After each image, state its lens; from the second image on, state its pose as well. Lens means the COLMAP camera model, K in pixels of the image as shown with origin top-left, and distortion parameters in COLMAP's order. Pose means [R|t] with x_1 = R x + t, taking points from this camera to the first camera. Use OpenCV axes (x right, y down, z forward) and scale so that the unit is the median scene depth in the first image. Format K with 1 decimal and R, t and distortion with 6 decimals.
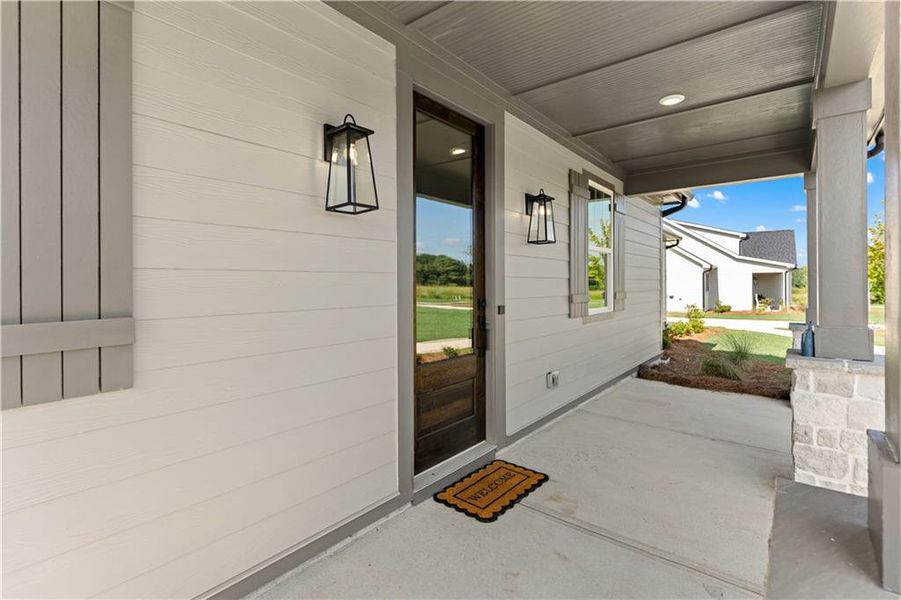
lens RADIAL K [[419.7, 0, 448.8], [0, 419.7, 284.7], [0, 0, 1]] dist [-0.014122, 0.000709]
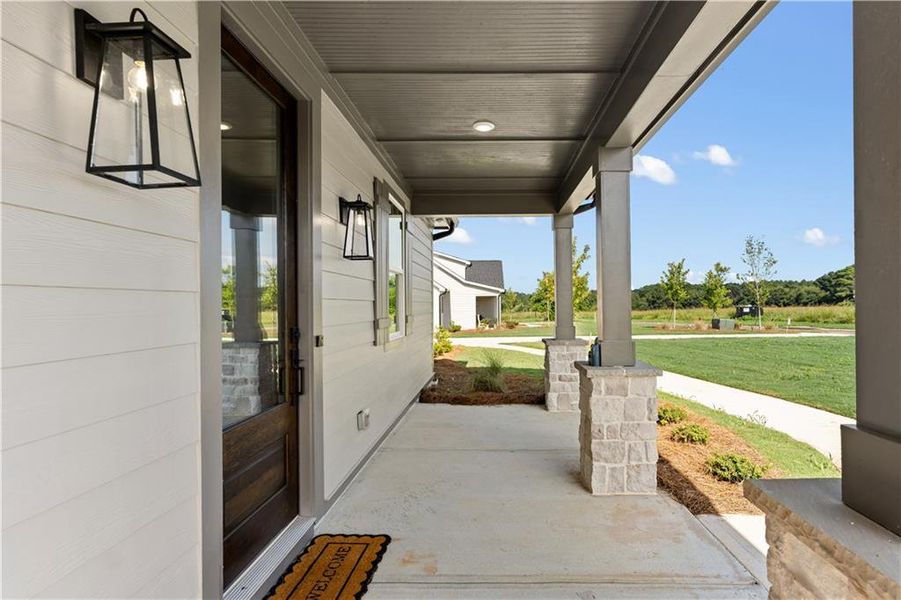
lens RADIAL K [[447.9, 0, 453.1], [0, 447.9, 302.8], [0, 0, 1]] dist [-0.005146, 0.000655]
pose [[0.771822, -0.000365, 0.635839, -0.210851], [0.006471, 0.999953, -0.007282, -0.003617], [-0.635806, 0.009735, 0.771788, 0.195720]]
